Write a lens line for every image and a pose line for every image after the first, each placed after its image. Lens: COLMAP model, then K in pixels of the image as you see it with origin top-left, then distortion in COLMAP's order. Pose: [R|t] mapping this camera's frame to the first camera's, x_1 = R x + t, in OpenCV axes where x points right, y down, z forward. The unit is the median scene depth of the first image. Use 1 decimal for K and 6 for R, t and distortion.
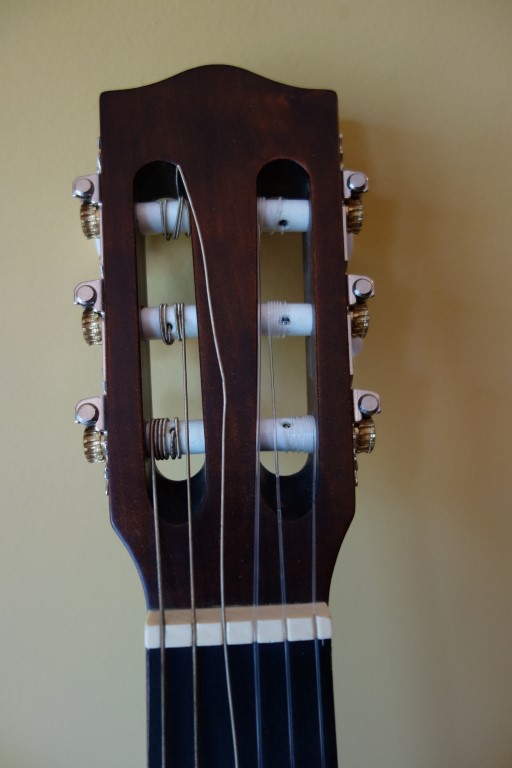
lens RADIAL K [[603.6, 0, 257.6], [0, 603.6, 382.8], [0, 0, 1]] dist [0.012987, -0.008938]
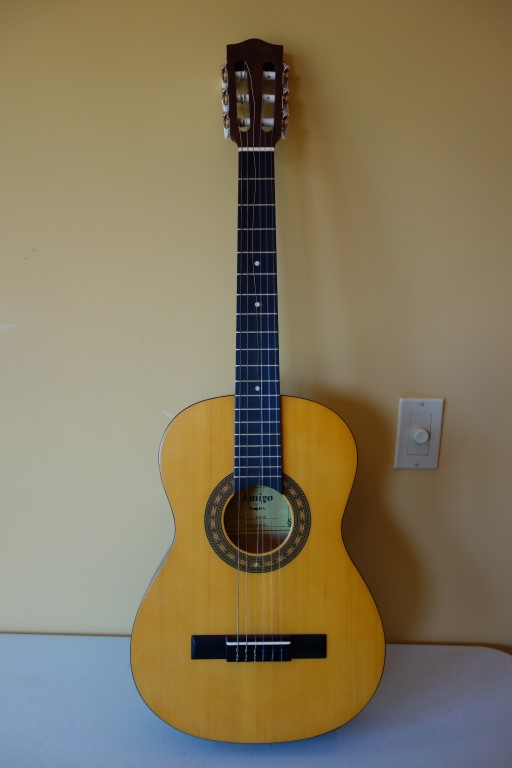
lens RADIAL K [[603.6, 0, 257.8], [0, 603.6, 386.7], [0, 0, 1]] dist [0.012987, -0.008938]
pose [[0.999225, 0.031233, -0.023952, 0.135415], [-0.030283, 0.998778, 0.039049, 1.786620], [0.025143, -0.038294, 0.998950, -3.413630]]
